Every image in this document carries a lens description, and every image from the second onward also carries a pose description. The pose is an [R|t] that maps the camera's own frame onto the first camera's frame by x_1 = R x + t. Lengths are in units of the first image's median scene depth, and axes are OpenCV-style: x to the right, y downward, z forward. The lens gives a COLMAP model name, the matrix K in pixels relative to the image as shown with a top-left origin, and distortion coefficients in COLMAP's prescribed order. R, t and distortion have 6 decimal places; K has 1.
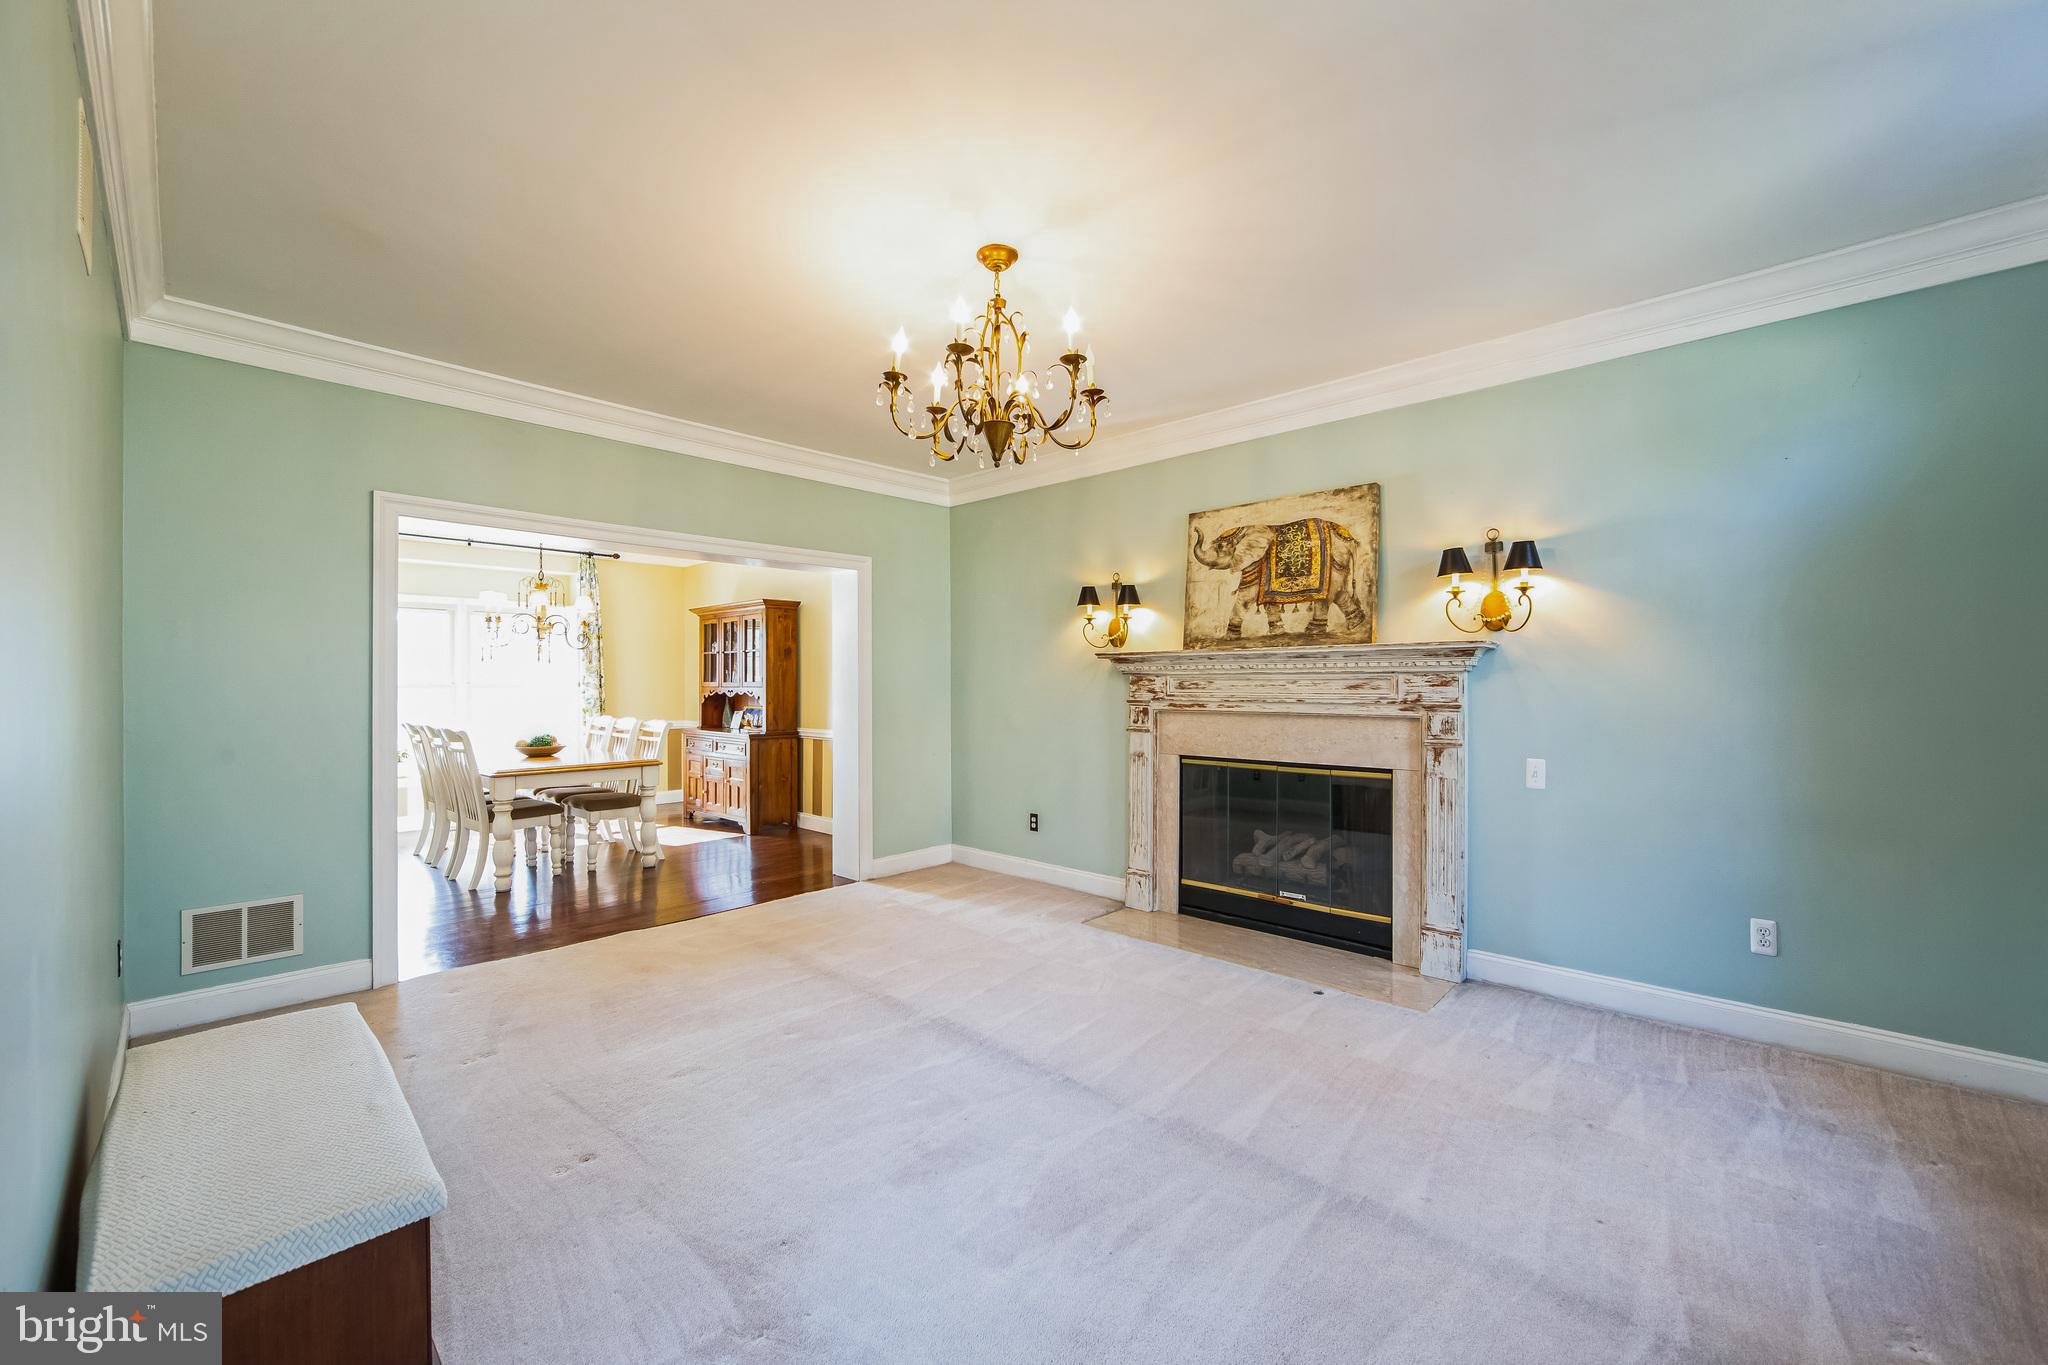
lens RADIAL K [[813.1, 0, 1026.2], [0, 813.1, 690.1], [0, 0, 1]] dist [-0.001943, -0.000002]
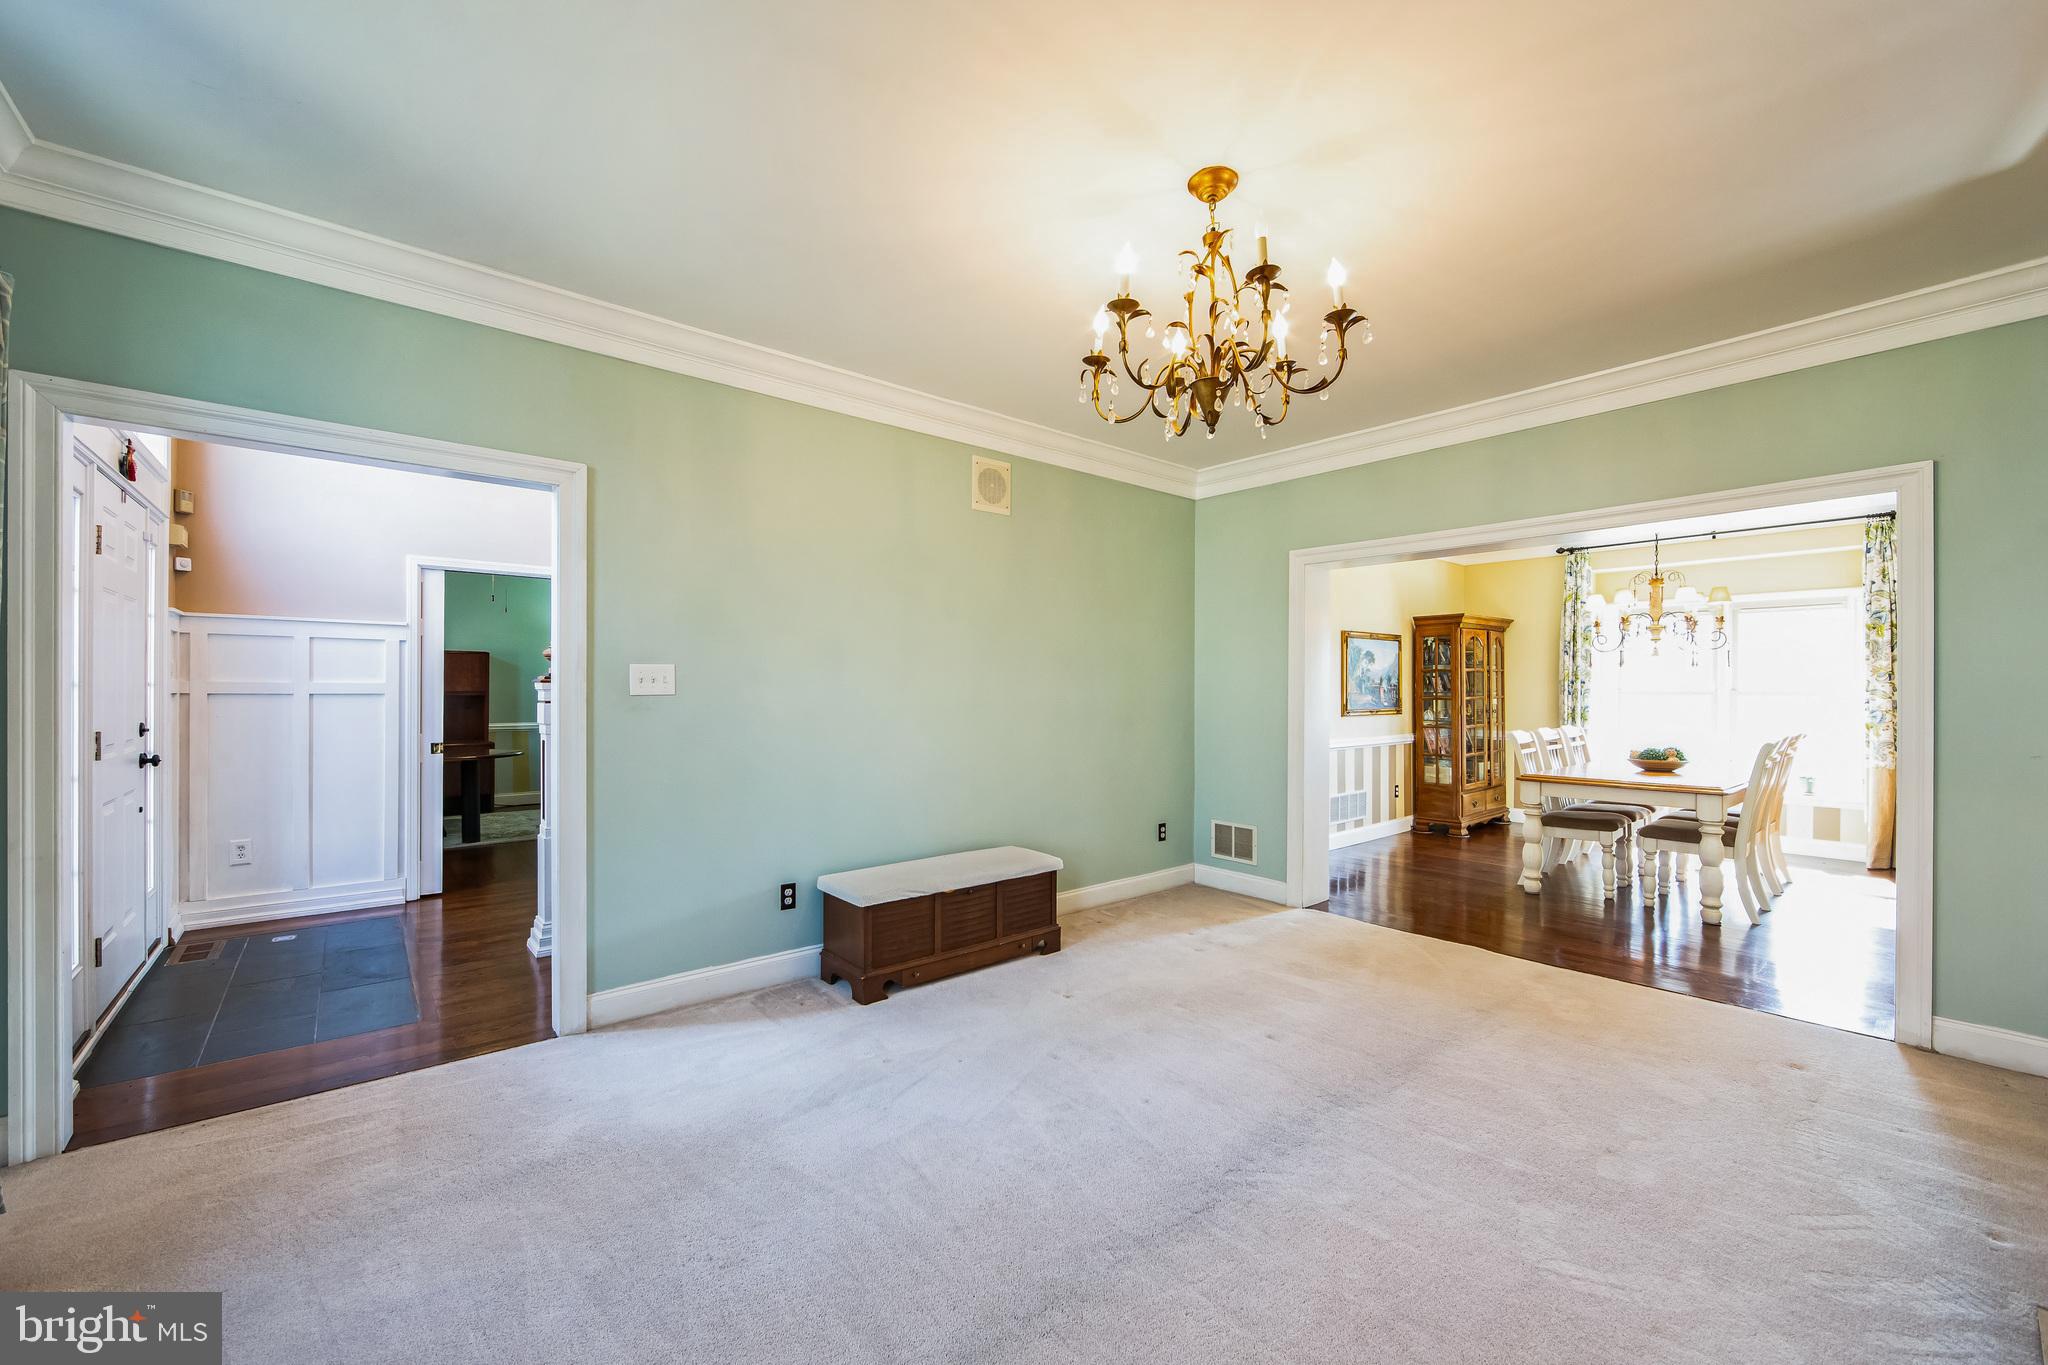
lens RADIAL K [[813.1, 0, 1026.2], [0, 813.1, 690.1], [0, 0, 1]] dist [-0.001943, -0.000002]
pose [[-0.101682, 0.004226, -0.994808, 0.537175], [-0.011965, 0.999913, 0.005471, -0.006319], [0.994745, 0.012459, -0.101623, 0.583985]]
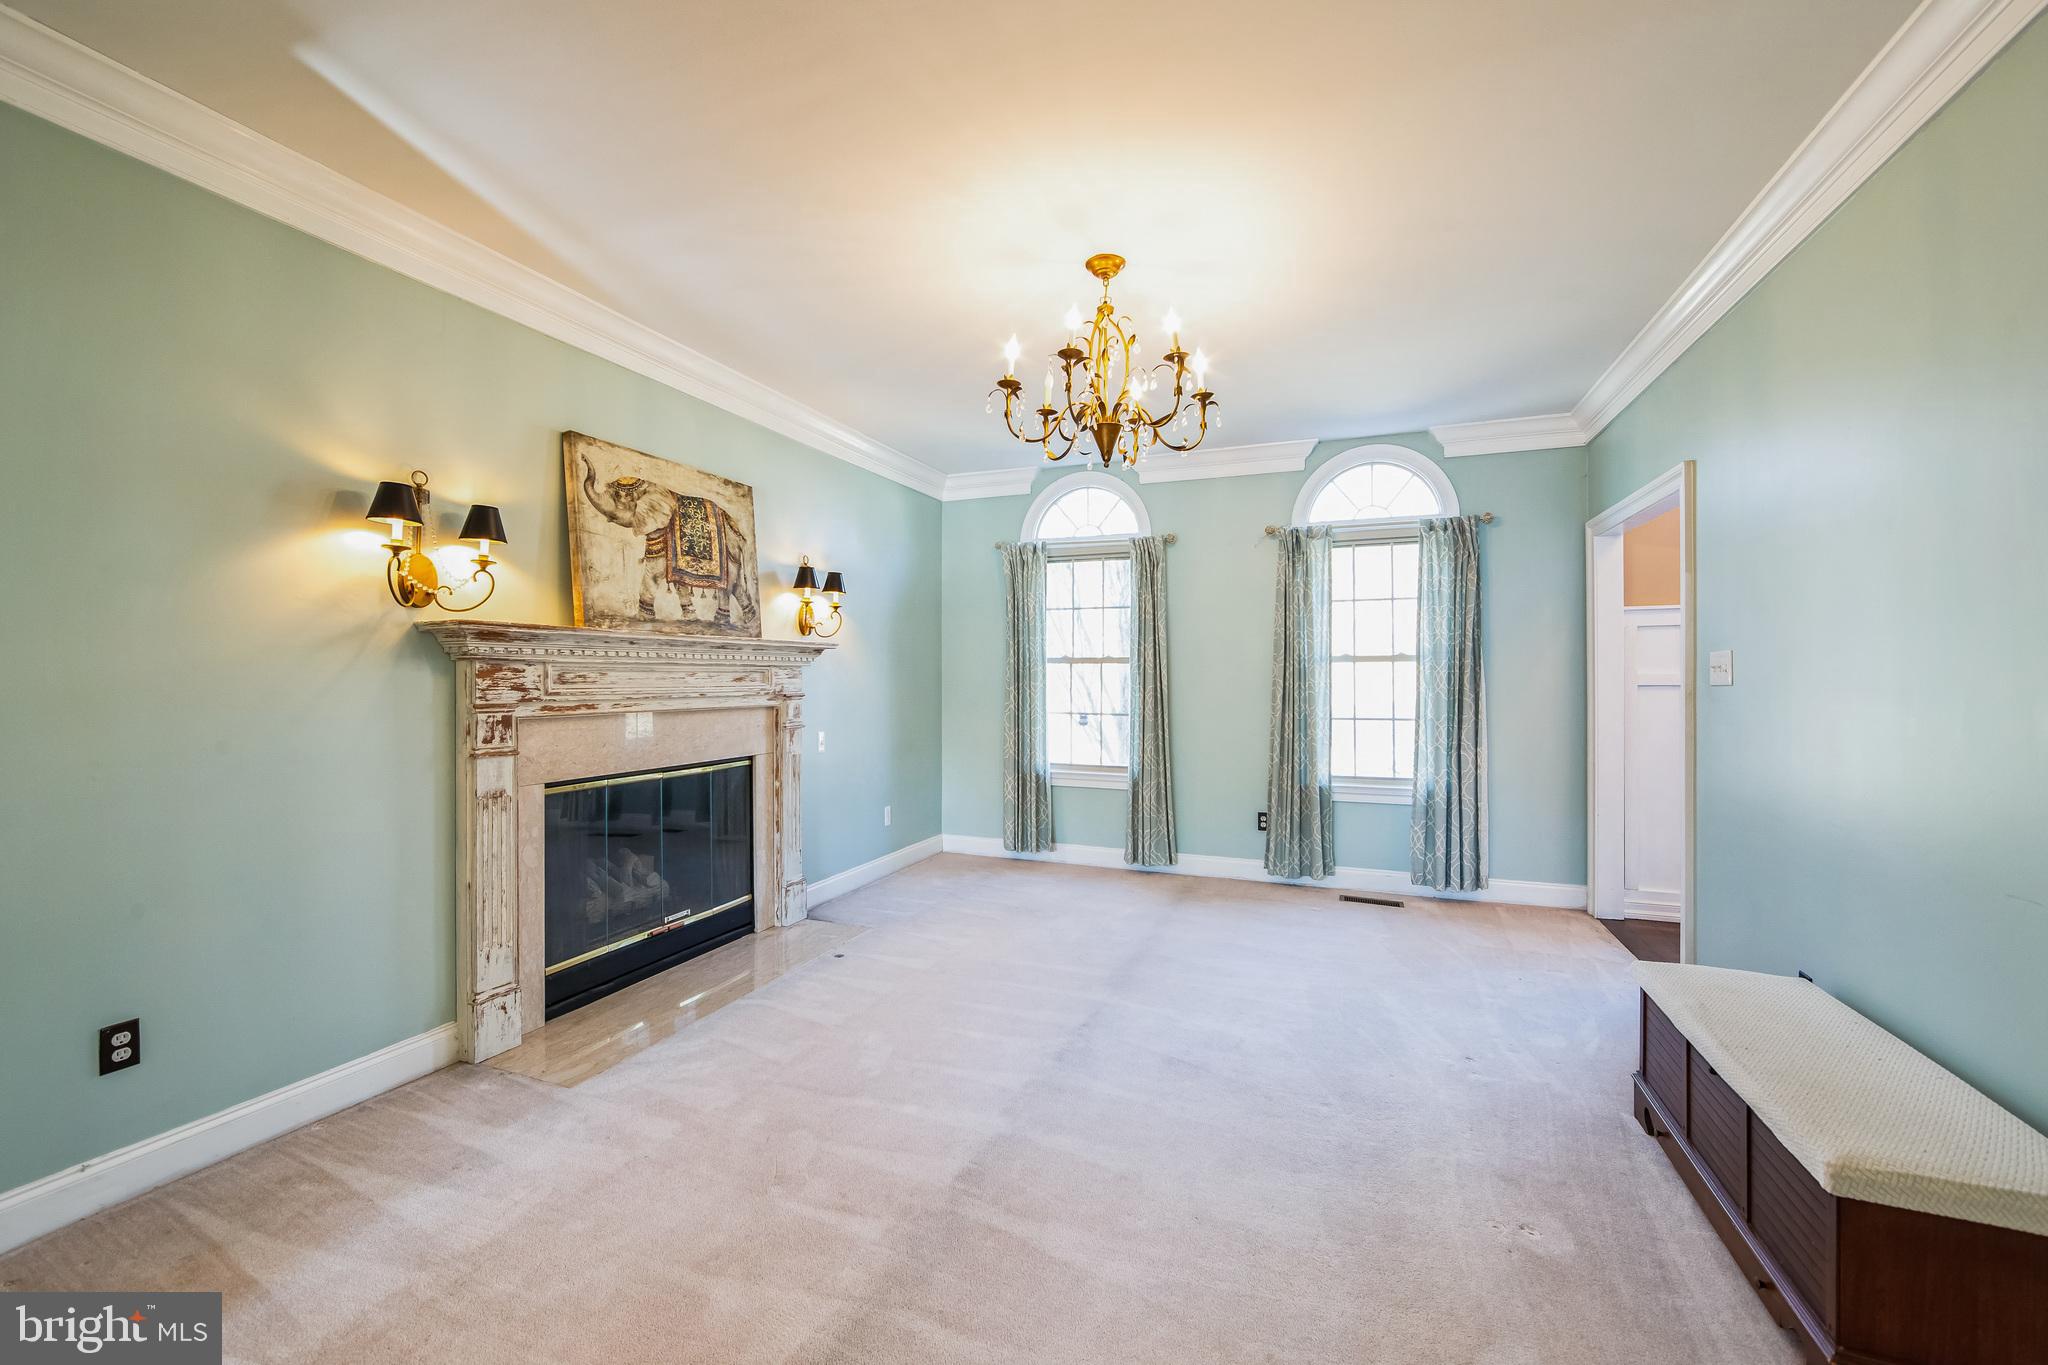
lens RADIAL K [[810.4, 0, 1024.0], [0, 810.4, 682.5], [0, 0, 1]] dist [-0.002834, -0.000081]
pose [[-0.360518, -0.004167, 0.932743, -0.625601], [0.010058, 0.999915, 0.008355, -0.004724], [-0.932698, 0.012394, -0.360445, 0.959279]]
